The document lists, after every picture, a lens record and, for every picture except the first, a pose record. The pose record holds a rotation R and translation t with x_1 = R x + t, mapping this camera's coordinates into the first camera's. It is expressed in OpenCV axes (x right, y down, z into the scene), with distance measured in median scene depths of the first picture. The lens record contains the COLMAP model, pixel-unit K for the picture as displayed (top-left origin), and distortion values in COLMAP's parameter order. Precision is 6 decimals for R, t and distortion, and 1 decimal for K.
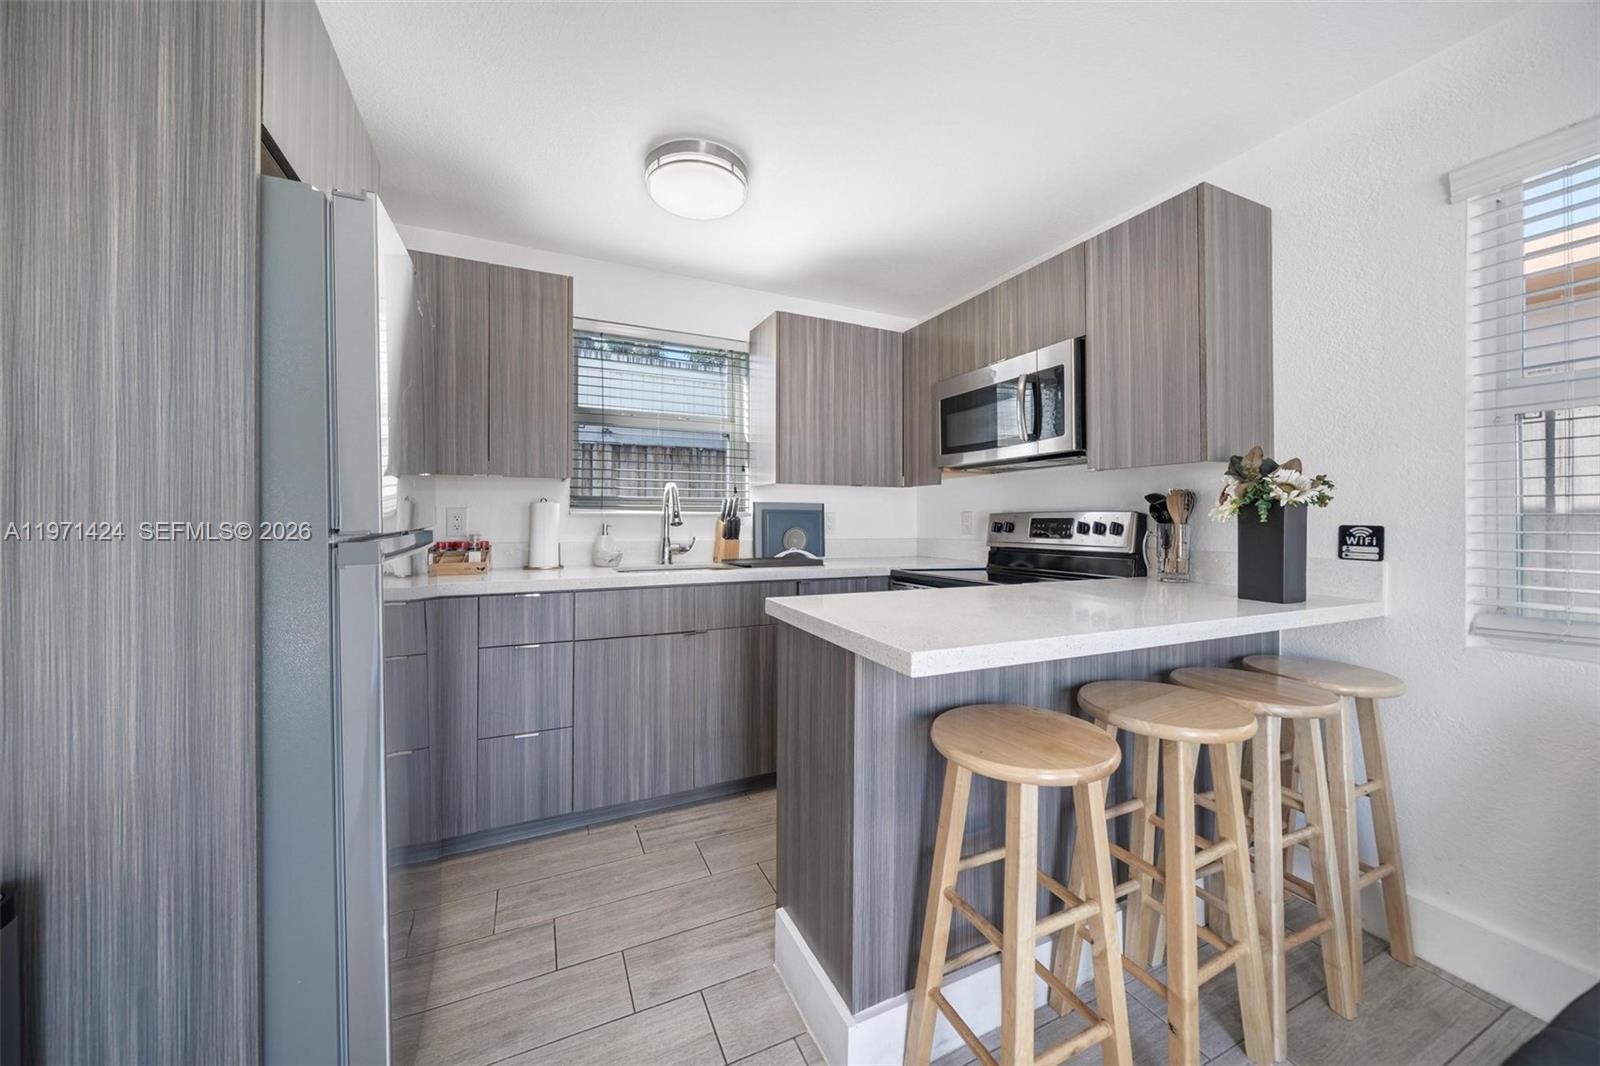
lens RADIAL K [[570.6, 0, 797.2], [0, 570.6, 517.8], [0, 0, 1]] dist [-0.000602, 0.000150]
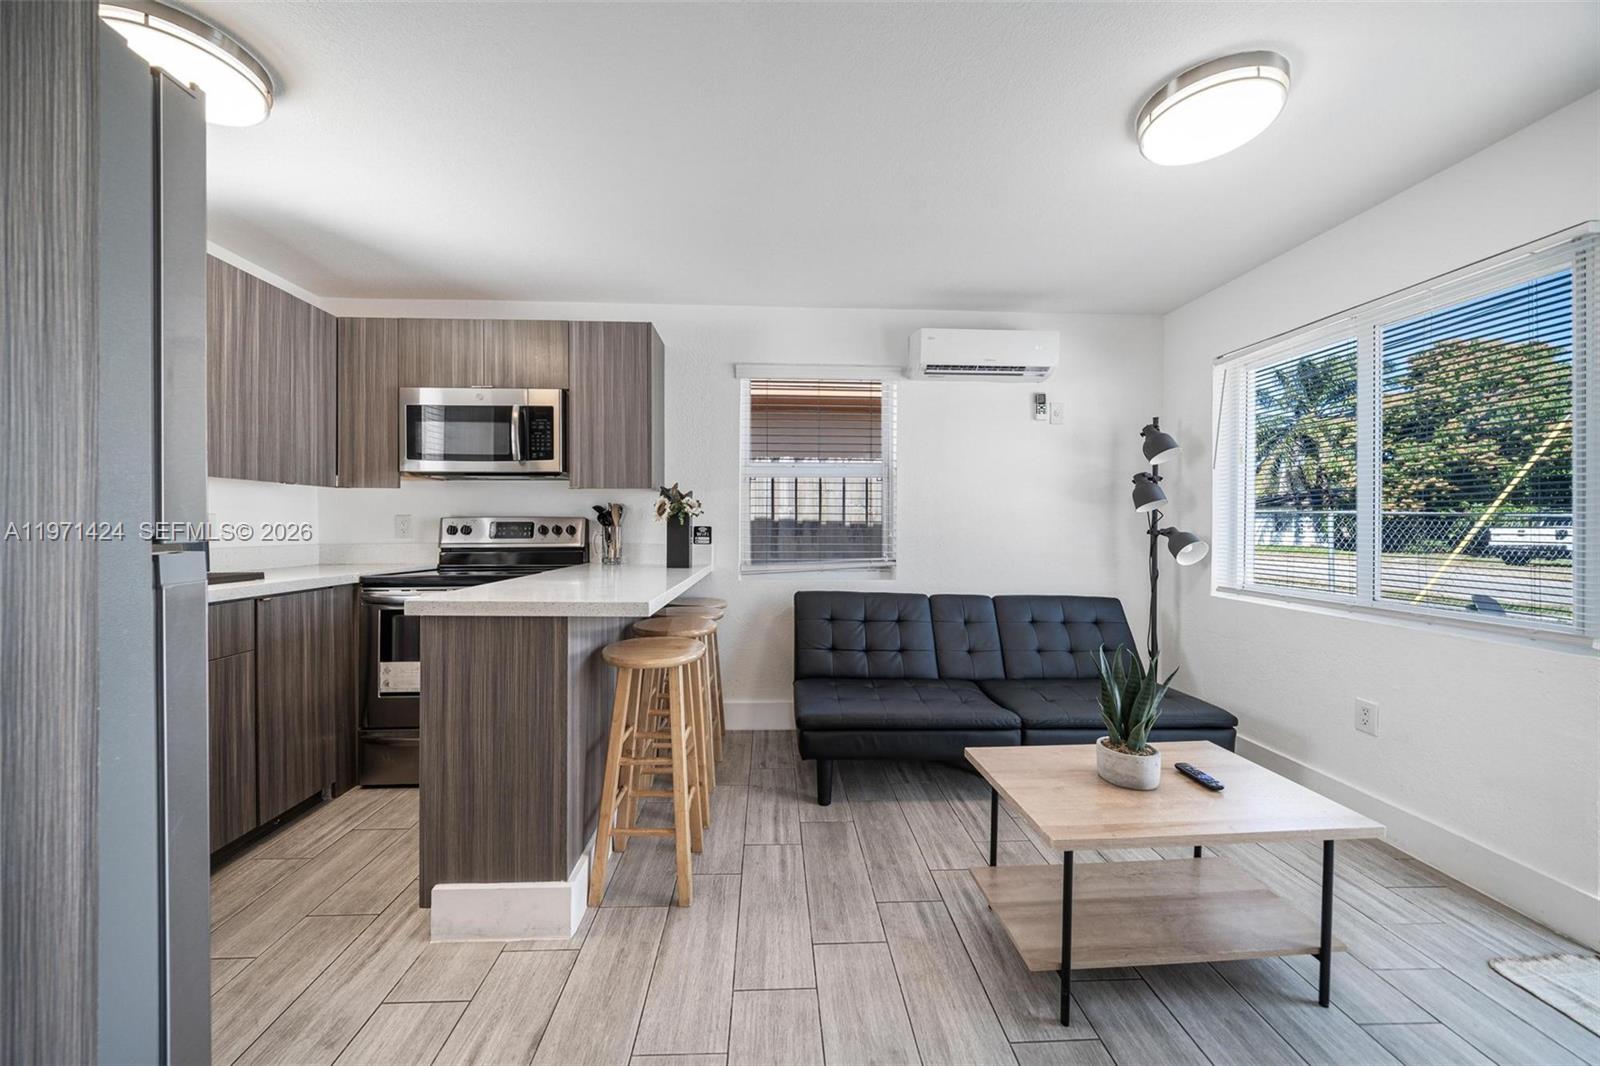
lens RADIAL K [[556.8, 0, 790.4], [0, 556.8, 524.0], [0, 0, 1]] dist [-0.002187, -0.000019]
pose [[0.380749, 0.001330, 0.924677, -0.482056], [-0.002808, 0.999996, -0.000282, 0.003397], [-0.924674, -0.002489, 0.380751, -0.005013]]
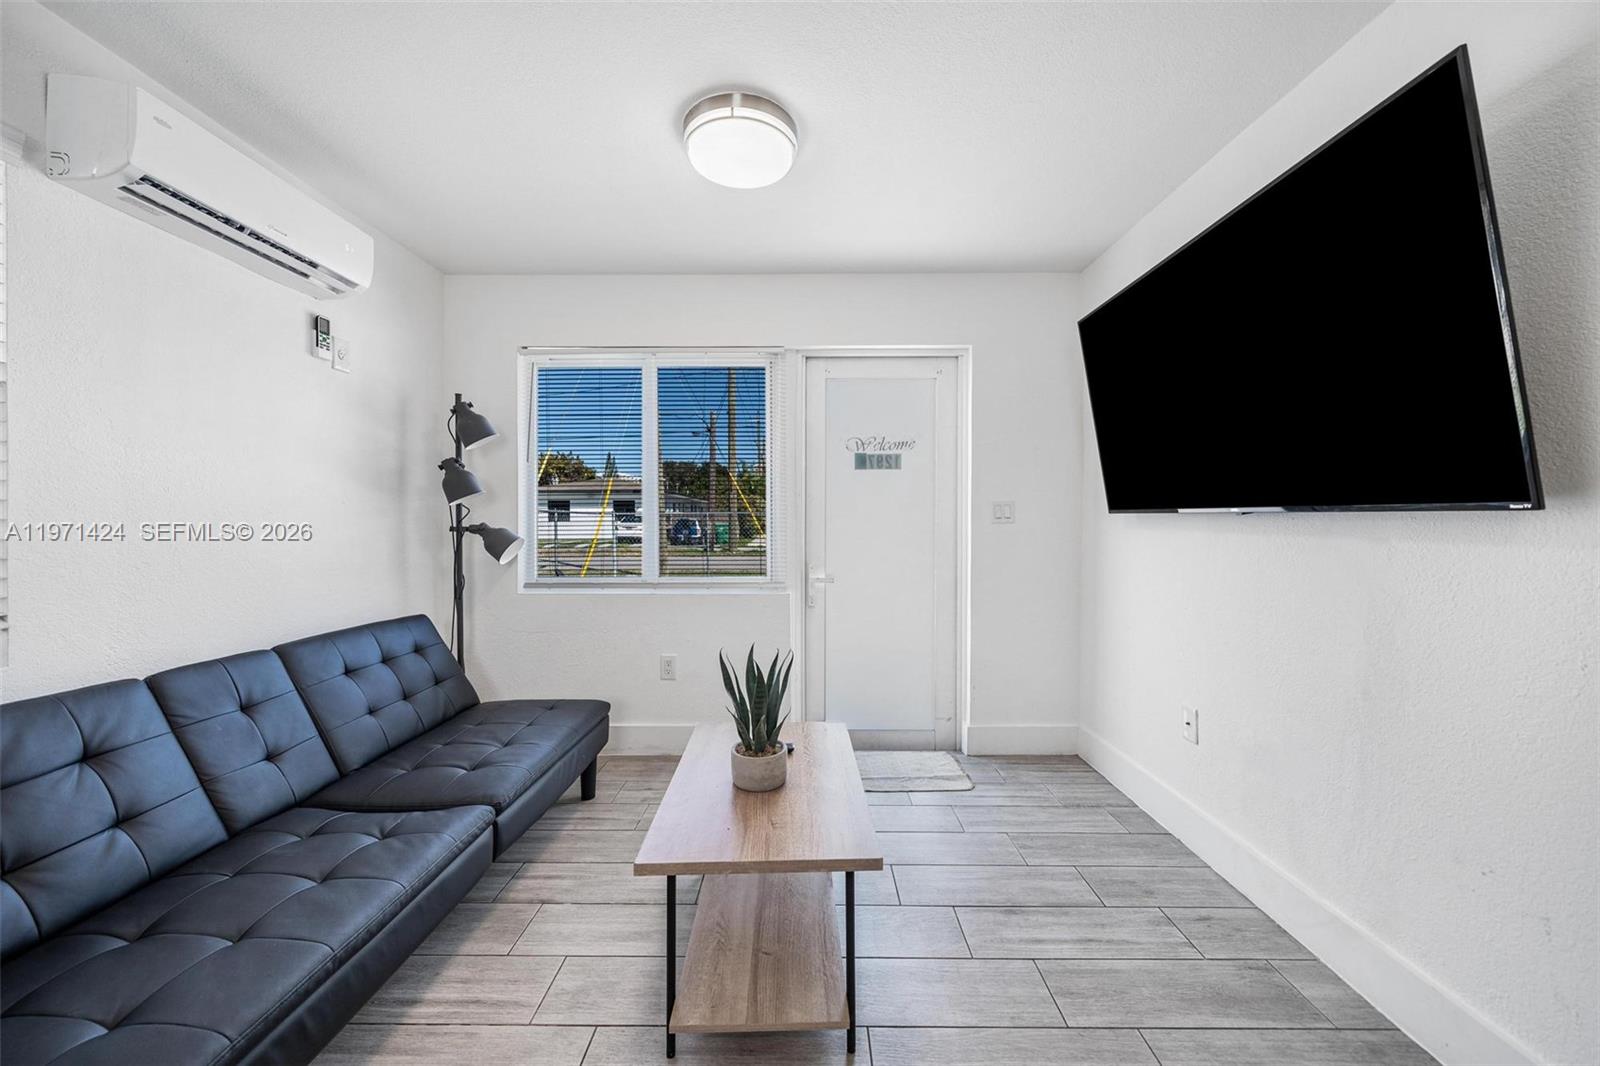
lens RADIAL K [[571.8, 0, 802.7], [0, 571.8, 523.0], [0, 0, 1]] dist [-0.001313, 0.000052]
pose [[-0.904106, -0.005006, 0.427279, -0.039953], [-0.000415, 0.999941, 0.010838, -0.004624], [-0.427308, 0.009622, -0.904055, 0.462937]]
